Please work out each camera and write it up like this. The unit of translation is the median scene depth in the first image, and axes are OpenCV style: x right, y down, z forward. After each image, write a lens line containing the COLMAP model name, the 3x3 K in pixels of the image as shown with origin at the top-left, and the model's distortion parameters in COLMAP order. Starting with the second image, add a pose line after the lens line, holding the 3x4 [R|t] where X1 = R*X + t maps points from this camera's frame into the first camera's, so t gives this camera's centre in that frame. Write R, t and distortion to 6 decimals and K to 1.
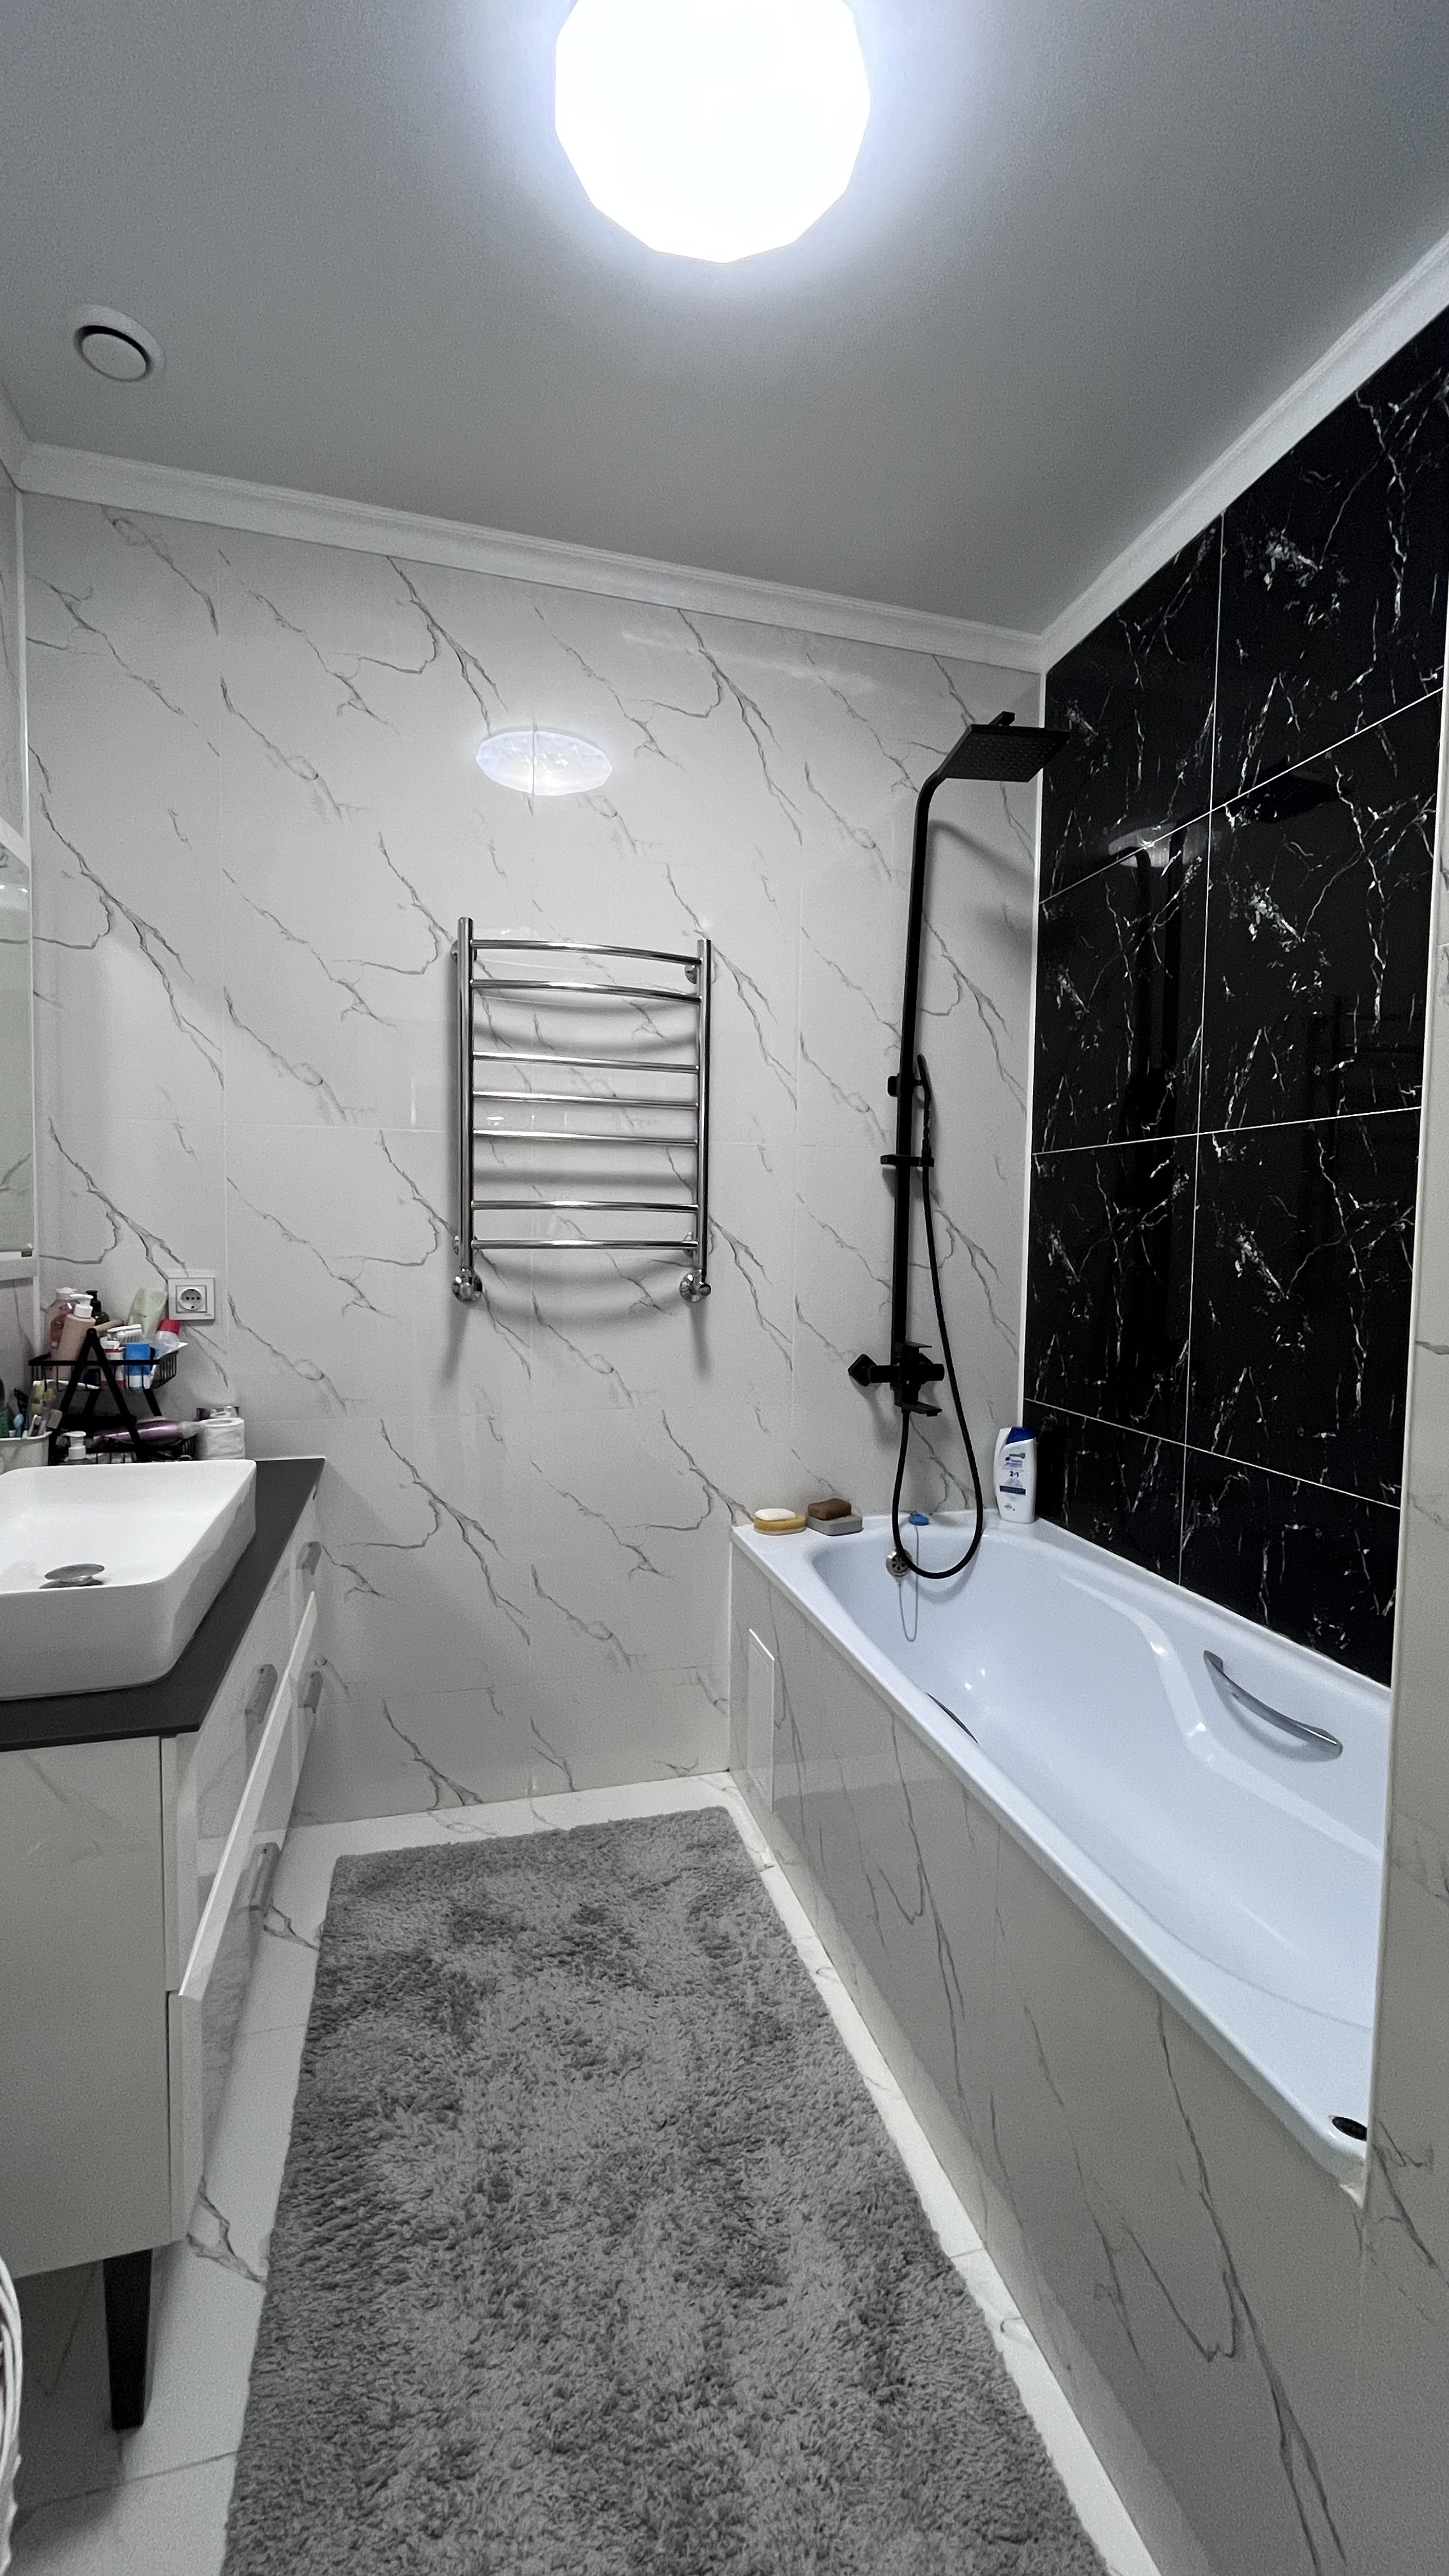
lens RADIAL K [[1050.6, 0, 722.4], [0, 1050.6, 1294.1], [0, 0, 1]] dist [-0.000390, 0.000735]
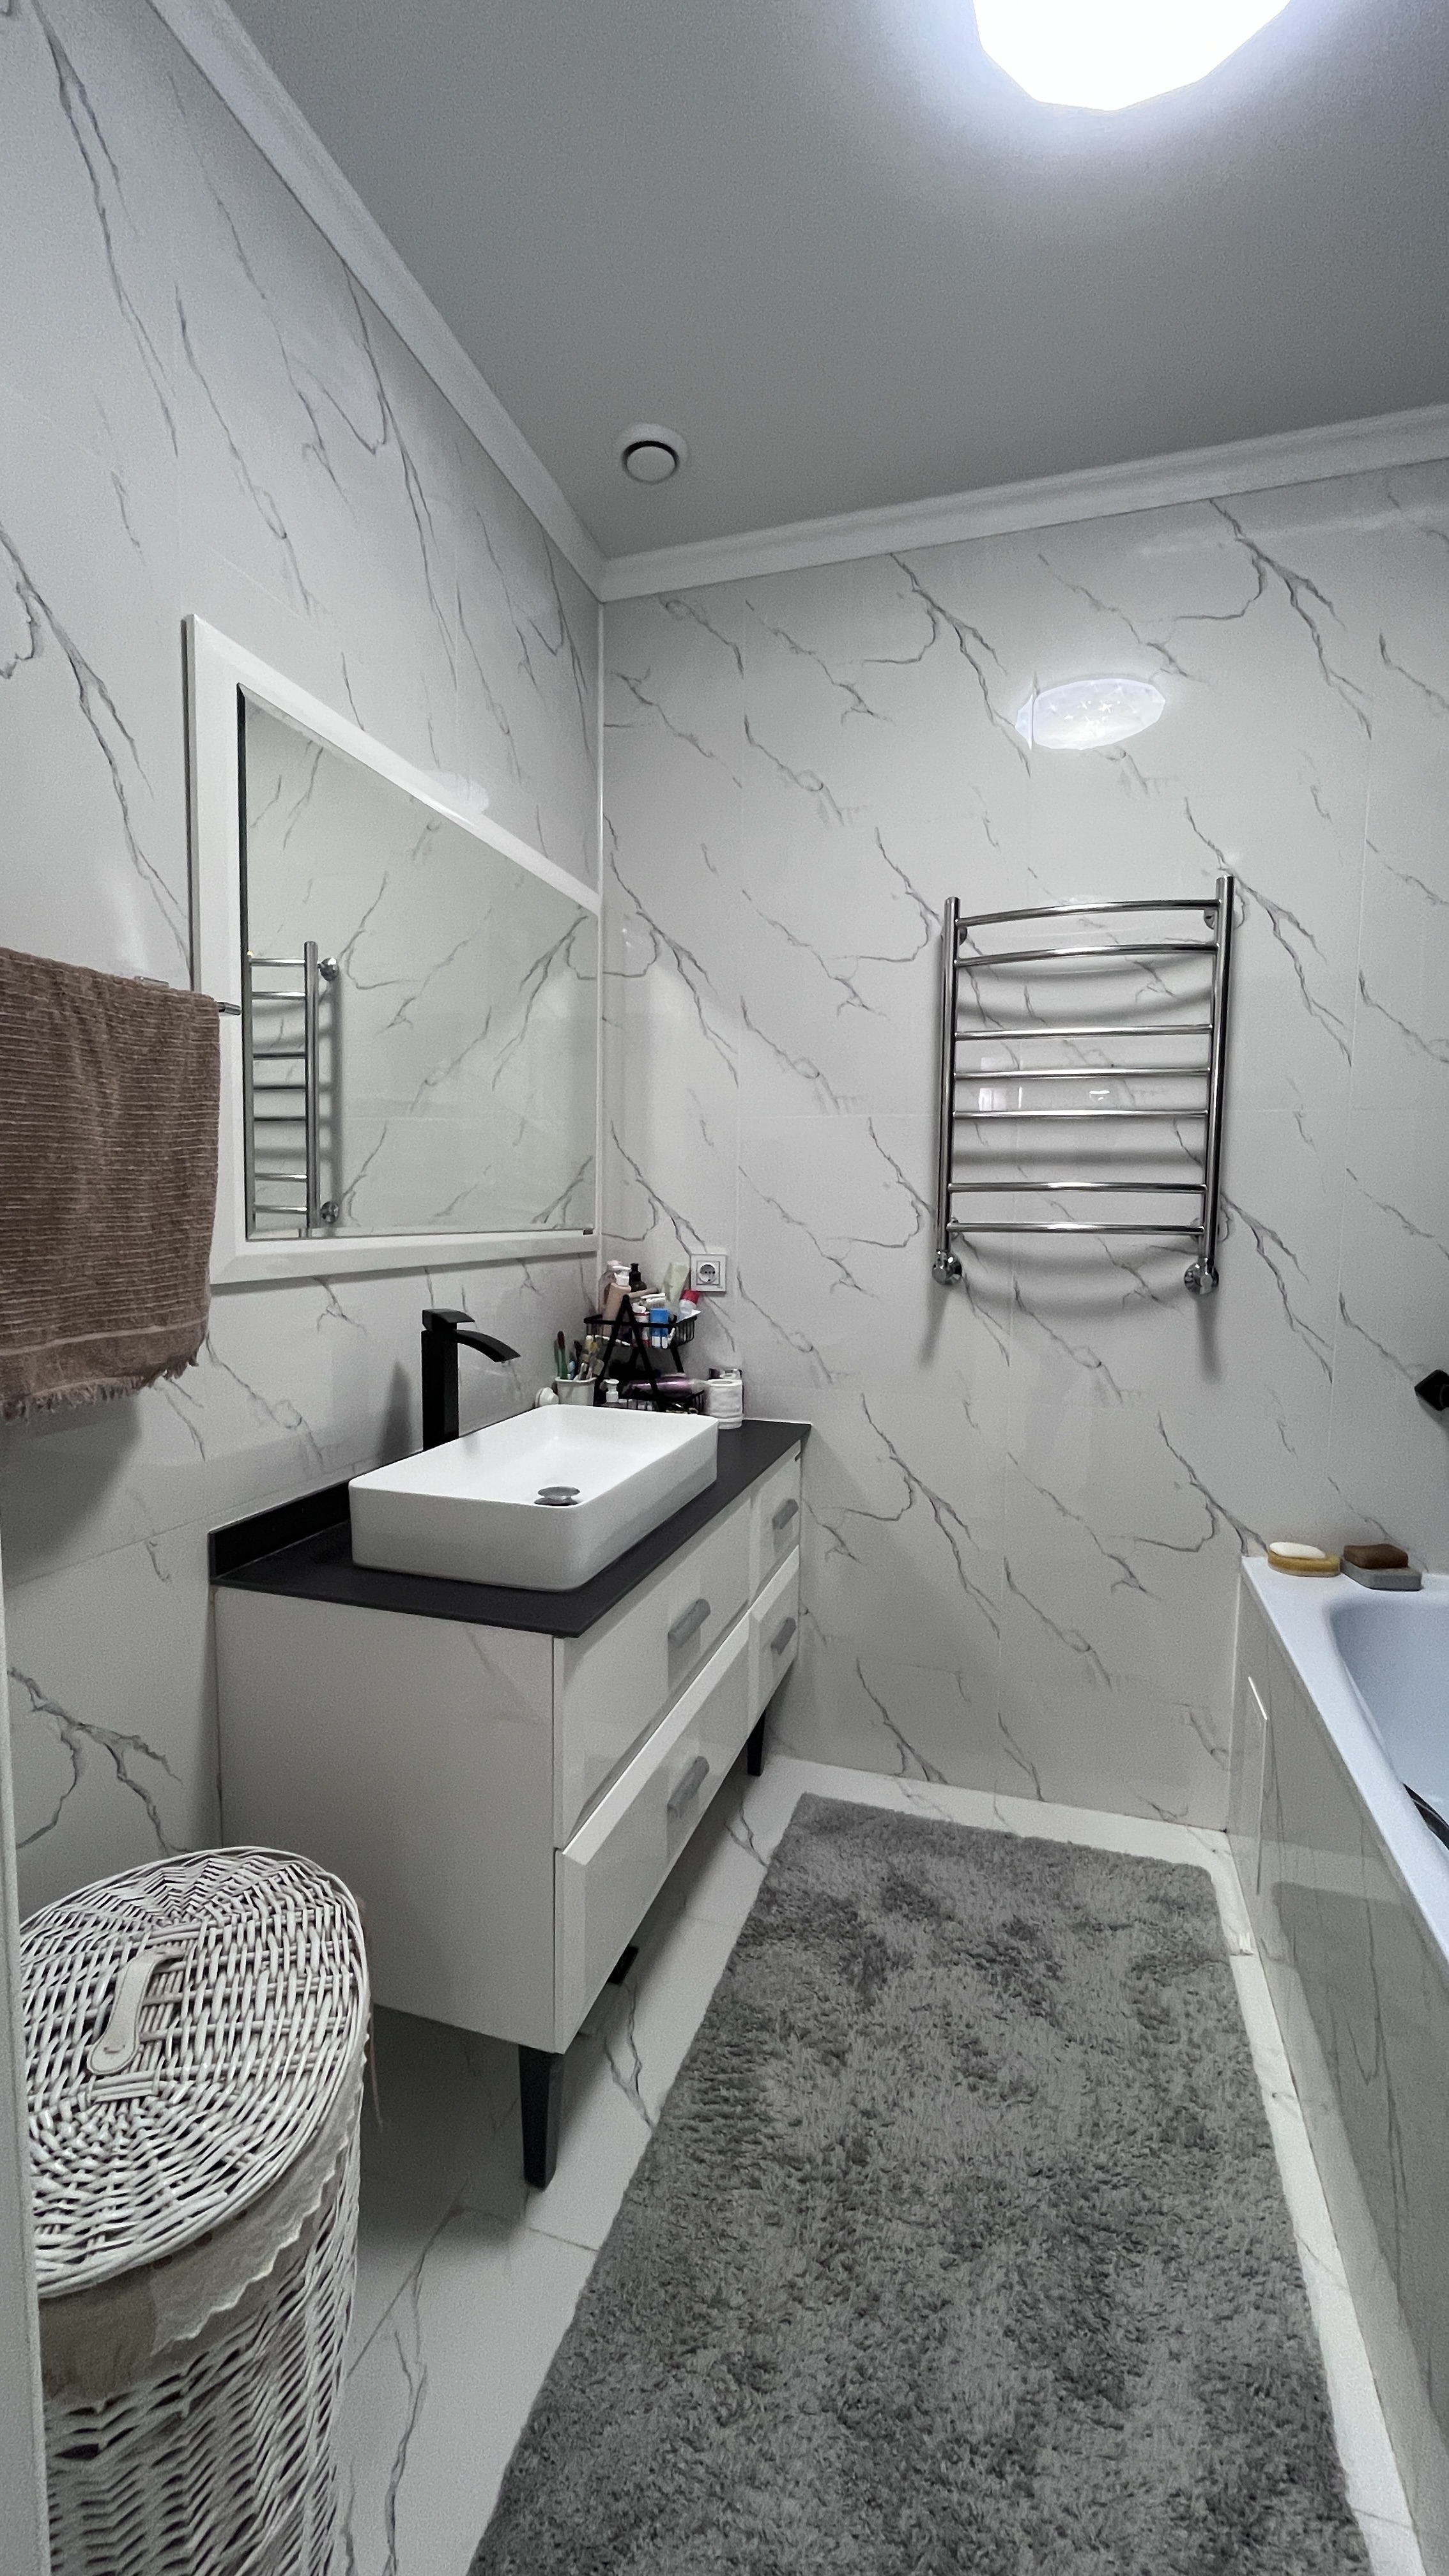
lens RADIAL K [[1050.6, 0, 722.4], [0, 1050.6, 1294.1], [0, 0, 1]] dist [-0.000390, 0.000735]
pose [[0.838433, 0.042609, -0.543337, 0.141876], [-0.032793, 0.999077, 0.027745, -0.005126], [0.544018, -0.005444, 0.839056, 0.052721]]
